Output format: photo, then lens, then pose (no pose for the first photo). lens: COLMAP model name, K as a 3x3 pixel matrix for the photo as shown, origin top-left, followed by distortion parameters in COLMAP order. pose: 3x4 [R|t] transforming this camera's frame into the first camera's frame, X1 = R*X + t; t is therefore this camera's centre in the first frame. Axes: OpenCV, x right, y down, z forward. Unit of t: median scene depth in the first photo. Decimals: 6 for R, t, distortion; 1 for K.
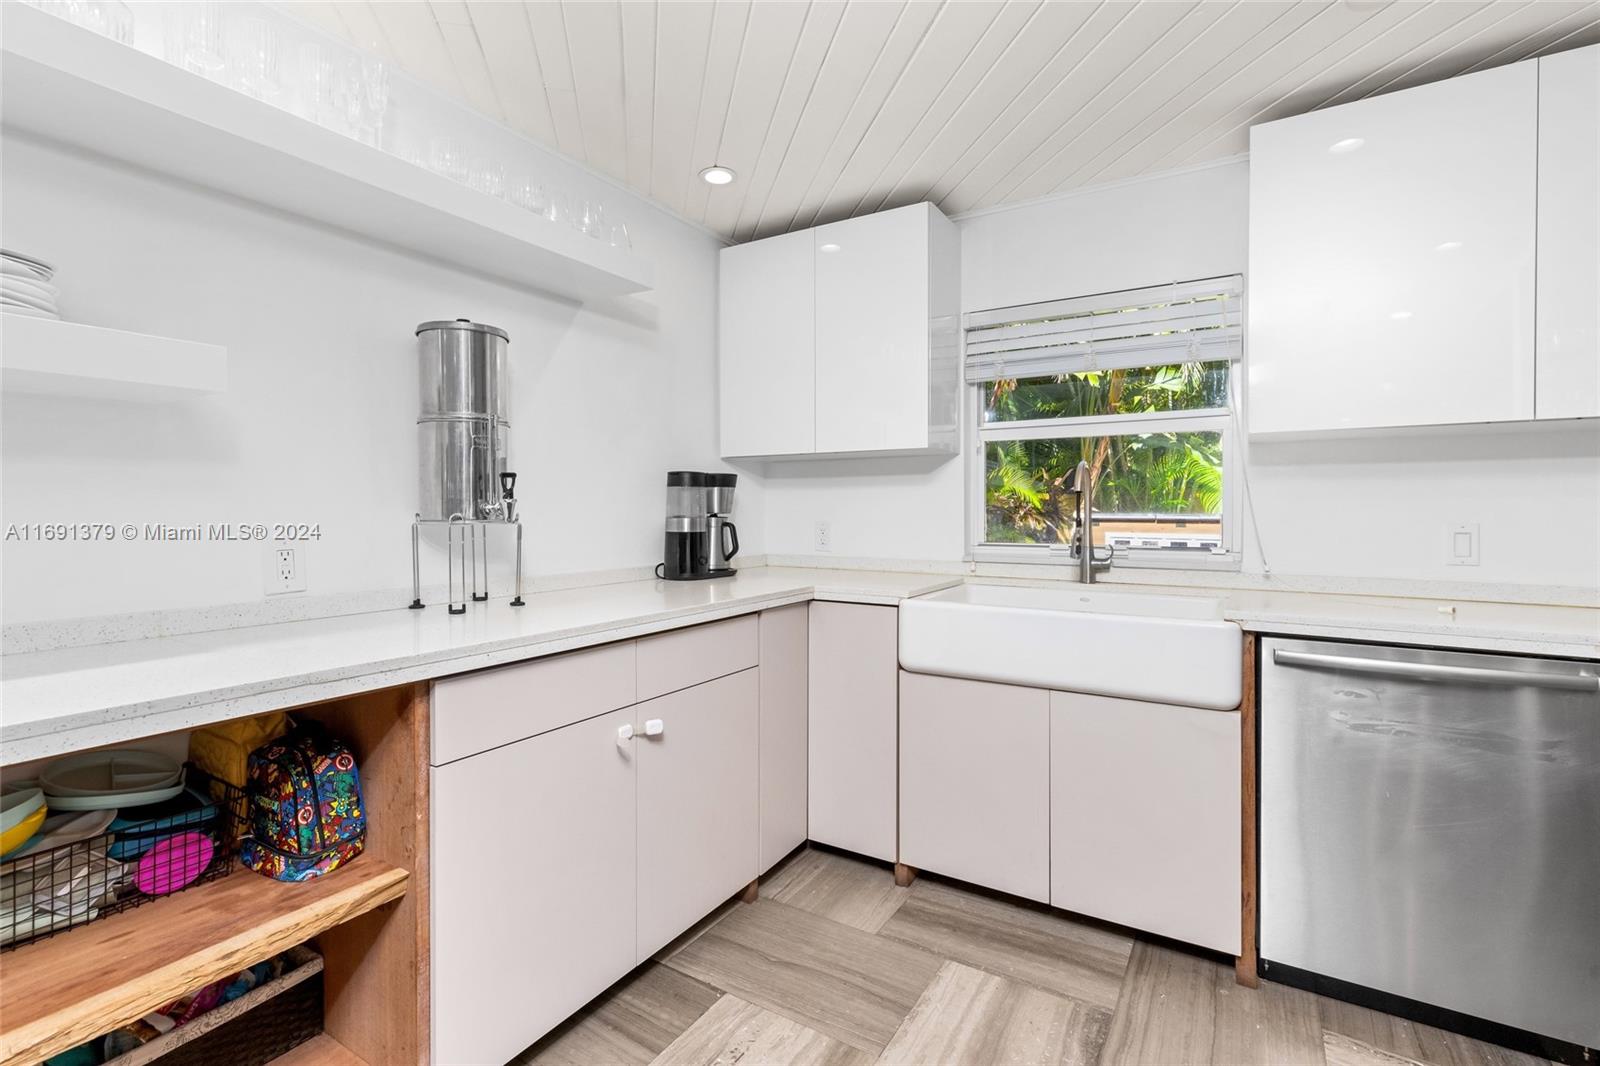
lens RADIAL K [[733.7, 0, 798.6], [0, 733.7, 513.7], [0, 0, 1]] dist [0.005136, -0.000740]
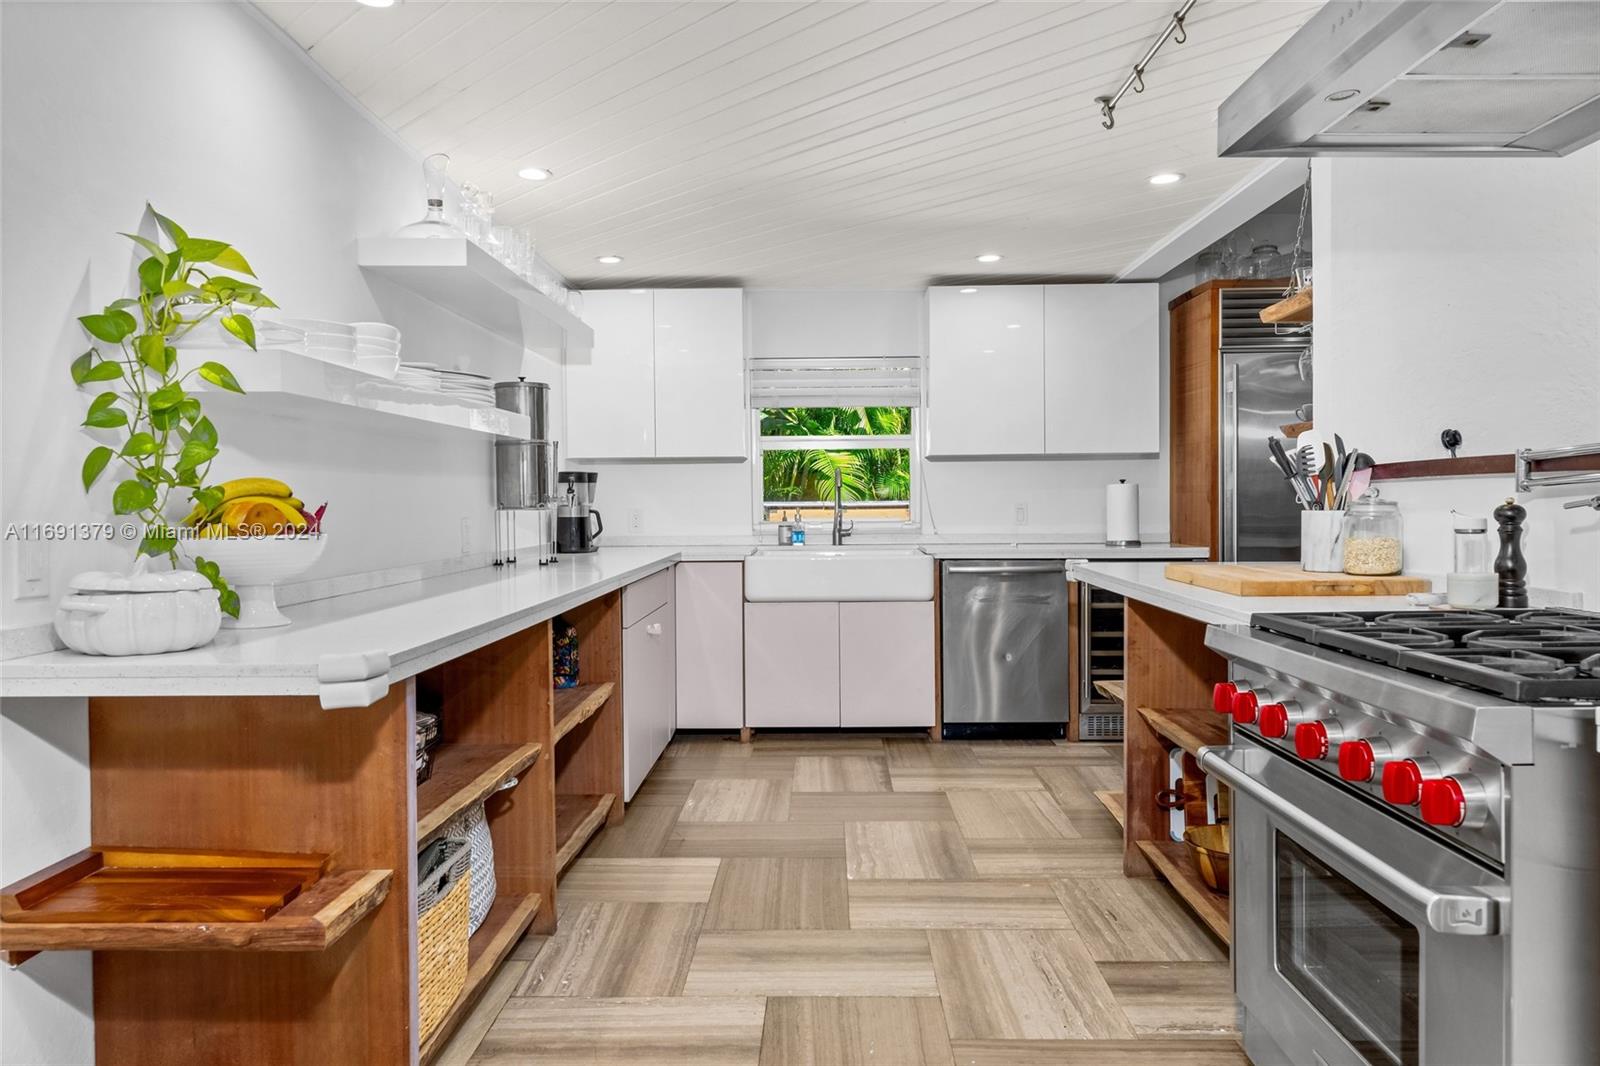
lens RADIAL K [[1088.9, 0, 797.6], [0, 1088.9, 528.8], [0, 0, 1]] dist [-0.011410, -0.001959]
pose [[0.858443, -0.023524, 0.512368, -0.940289], [0.013057, 0.999626, 0.024019, 0.005056], [-0.512742, -0.013929, 0.858430, -1.023773]]
